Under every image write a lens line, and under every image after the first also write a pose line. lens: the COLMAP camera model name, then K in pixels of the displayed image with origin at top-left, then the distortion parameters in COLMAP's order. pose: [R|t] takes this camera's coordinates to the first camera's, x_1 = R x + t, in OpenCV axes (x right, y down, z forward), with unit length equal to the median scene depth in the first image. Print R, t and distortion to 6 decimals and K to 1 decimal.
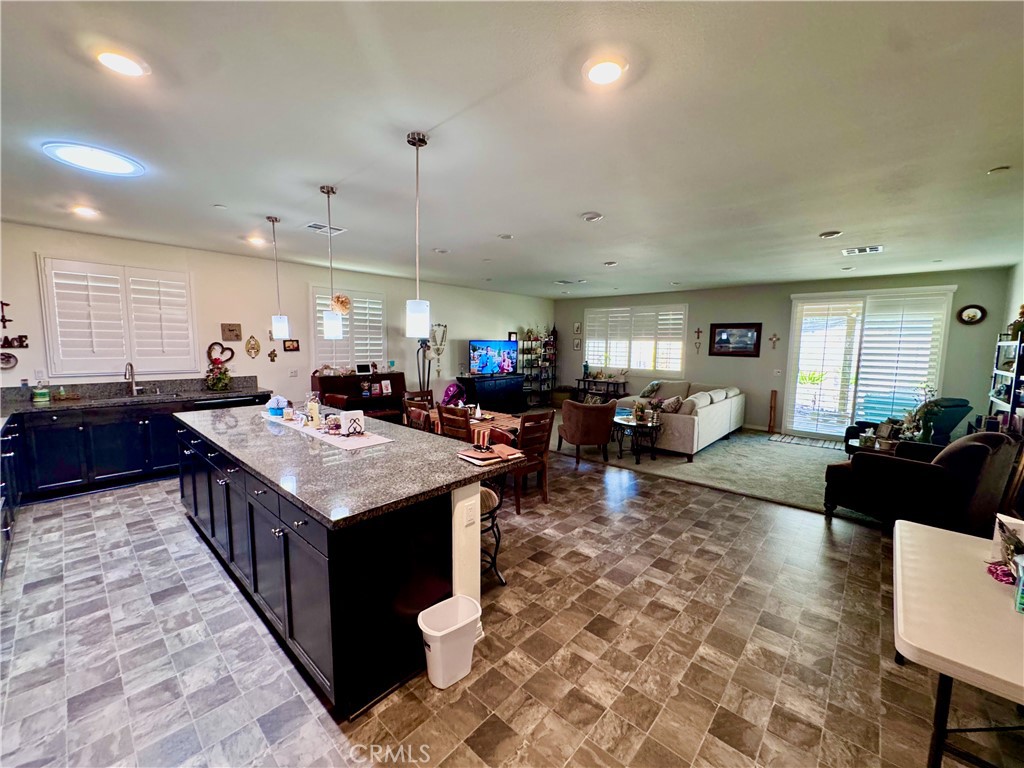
lens RADIAL K [[407.9, 0, 512.0], [0, 407.9, 383.2], [0, 0, 1]] dist [-0.004754, 0.000847]
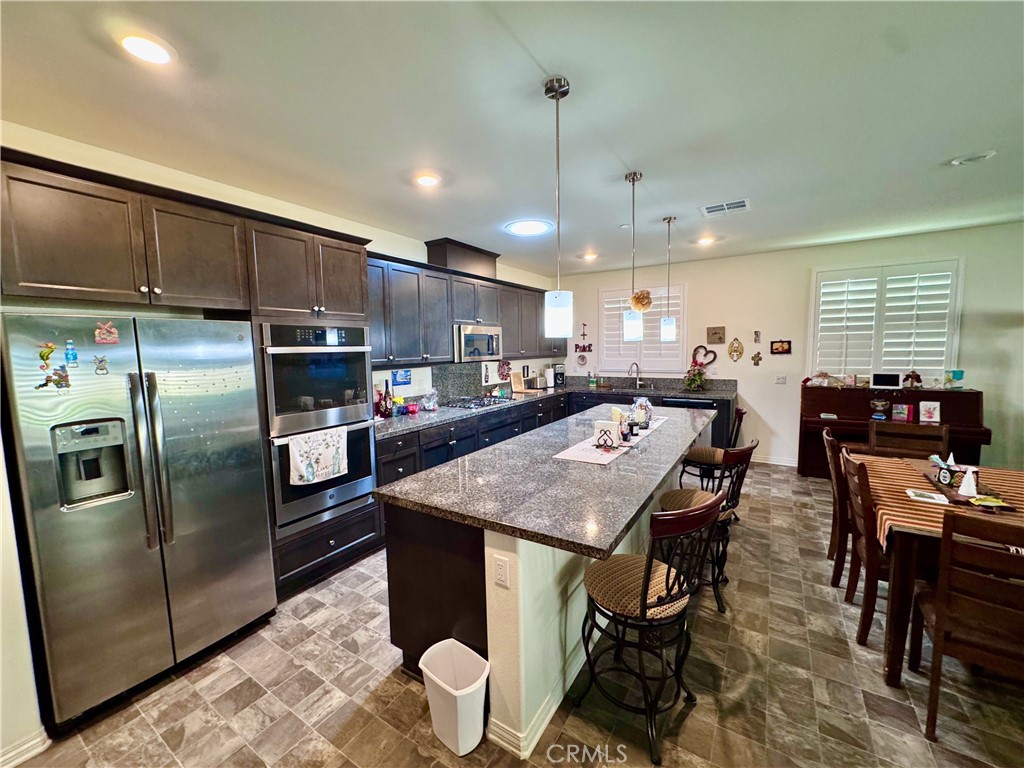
lens RADIAL K [[407.9, 0, 513.4], [0, 407.9, 386.8], [0, 0, 1]] dist [-0.004754, 0.000847]
pose [[0.166605, 0.080036, -0.982770, 0.178672], [-0.077908, 0.994653, 0.067796, -0.020526], [0.982941, 0.065270, 0.171950, 0.256285]]
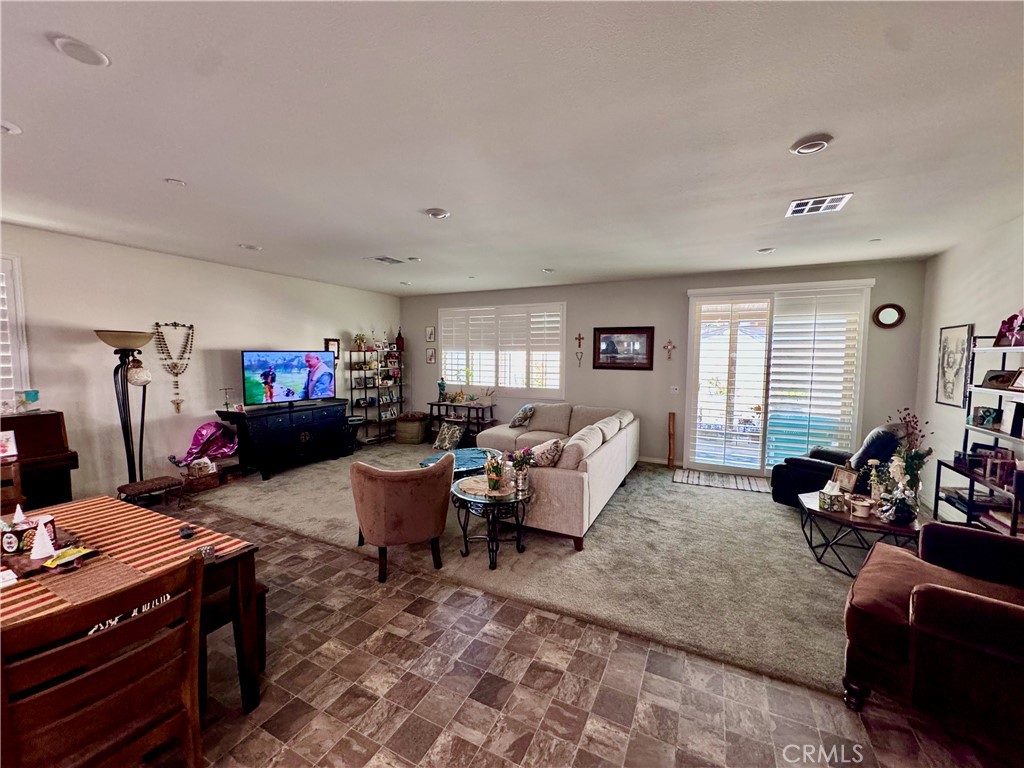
lens RADIAL K [[407.9, 0, 511.4], [0, 407.9, 383.7], [0, 0, 1]] dist [-0.004754, 0.000847]
pose [[0.963071, -0.025563, 0.268033, 0.145301], [0.032856, 0.999201, -0.022759, -0.031690], [-0.267237, 0.030725, 0.963141, 0.343550]]
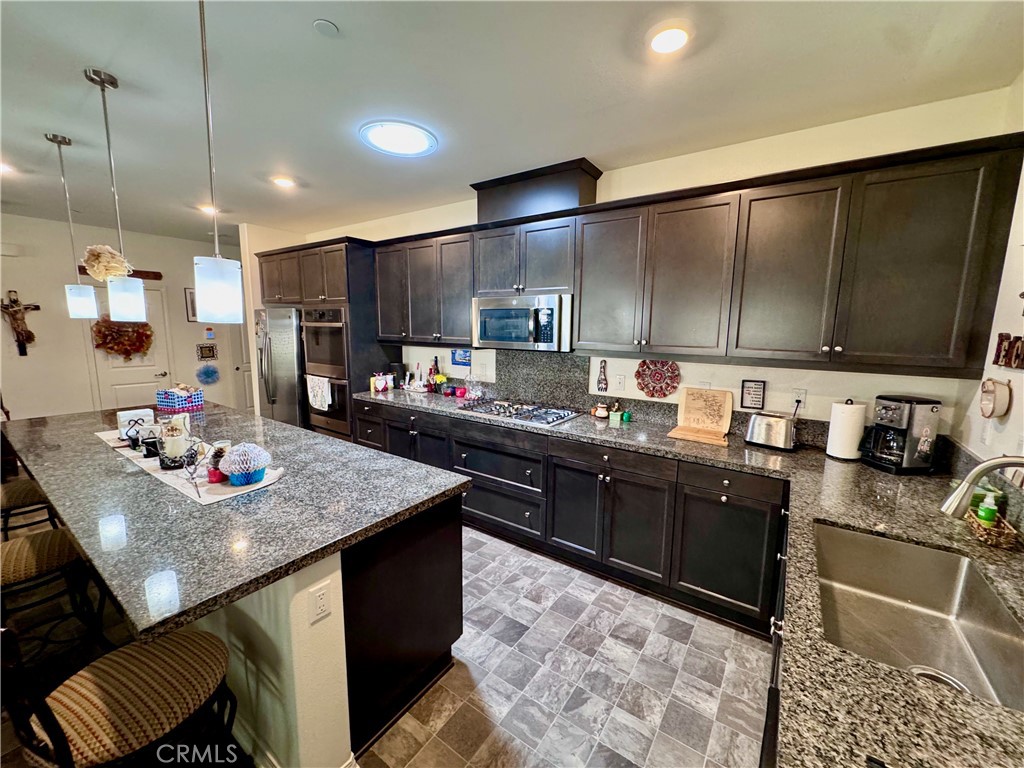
lens RADIAL K [[407.9, 0, 510.5], [0, 407.9, 385.2], [0, 0, 1]] dist [-0.004754, 0.000847]
pose [[-0.992521, -0.009338, -0.121719, -0.413862], [-0.038986, 0.969105, 0.243547, -0.081812], [0.115685, 0.246471, -0.962221, 0.741261]]
